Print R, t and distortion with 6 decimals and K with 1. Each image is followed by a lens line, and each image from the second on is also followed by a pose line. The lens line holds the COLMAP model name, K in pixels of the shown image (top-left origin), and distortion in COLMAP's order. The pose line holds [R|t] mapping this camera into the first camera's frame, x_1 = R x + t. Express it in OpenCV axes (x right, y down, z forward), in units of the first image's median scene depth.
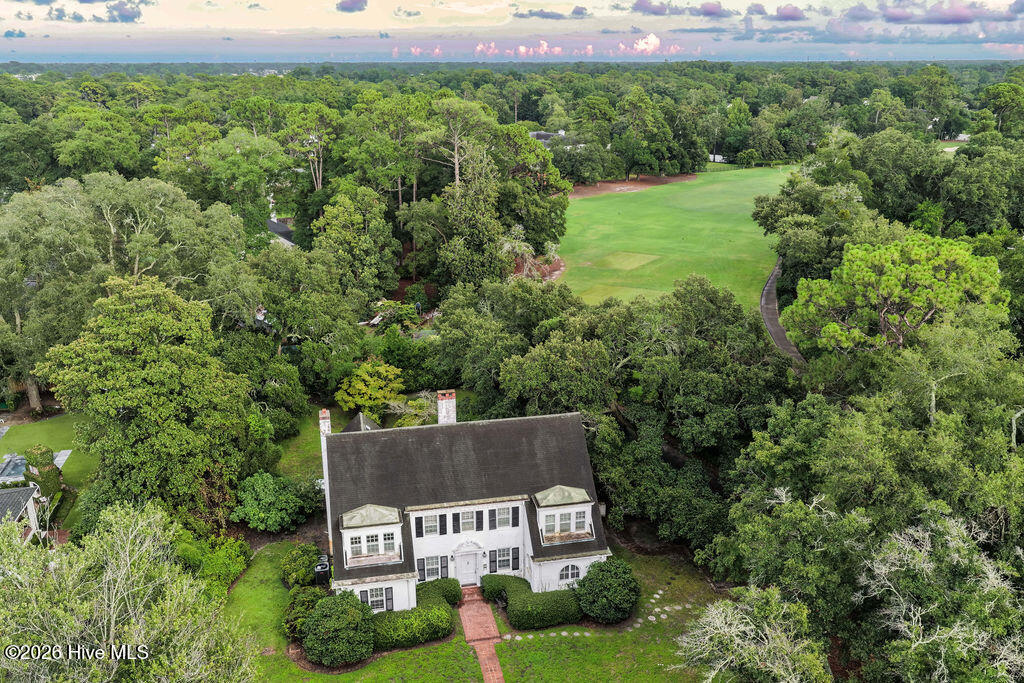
lens RADIAL K [[841.7, 0, 541.0], [0, 841.7, 344.7], [0, 0, 1]] dist [-0.002261, -0.000922]
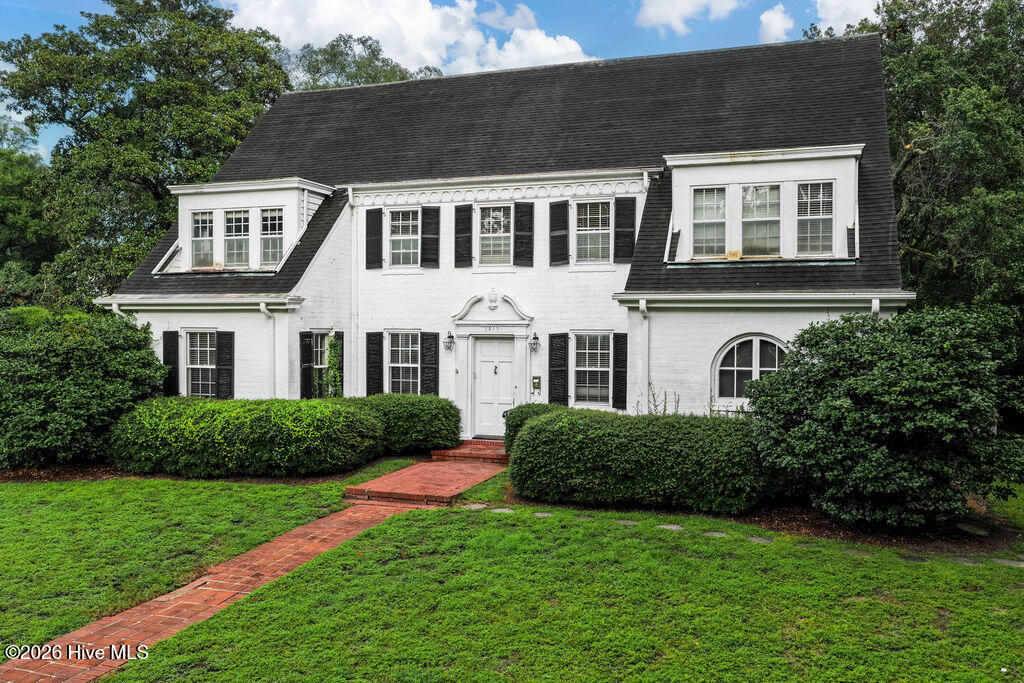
lens RADIAL K [[841.7, 0, 541.0], [0, 841.7, 344.7], [0, 0, 1]] dist [-0.002261, -0.000922]
pose [[0.852711, -0.005663, -0.522353, 0.119042], [-0.156158, 0.951455, -0.265234, 0.345189], [0.498497, 0.307737, 0.810431, 0.723647]]
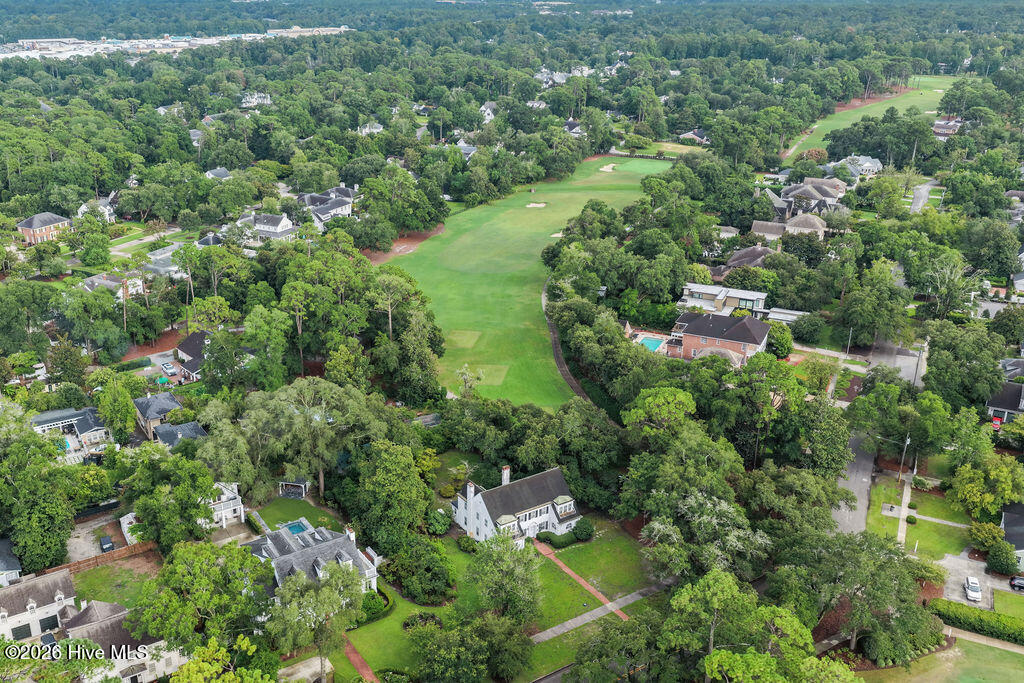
lens RADIAL K [[841.7, 0, 541.0], [0, 841.7, 344.7], [0, 0, 1]] dist [-0.002261, -0.000922]
pose [[0.924299, -0.110122, 0.365437, -0.992998], [0.093245, 0.993611, 0.063575, -0.506986], [-0.370104, -0.024688, 0.928662, -1.523601]]
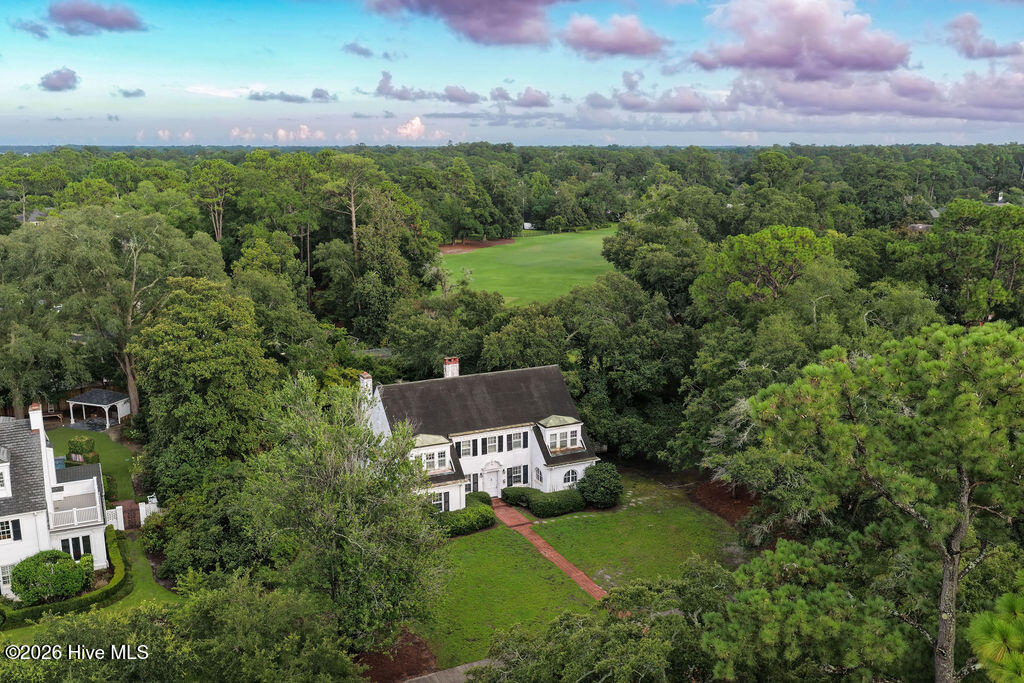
lens RADIAL K [[863.6, 0, 540.5], [0, 863.6, 339.7], [0, 0, 1]] dist [0.001348, 0.003801]
pose [[0.968794, -0.053544, 0.242014, -0.327674], [0.077986, 0.992648, -0.092564, 0.176444], [-0.235278, 0.108550, 0.965847, -0.330152]]
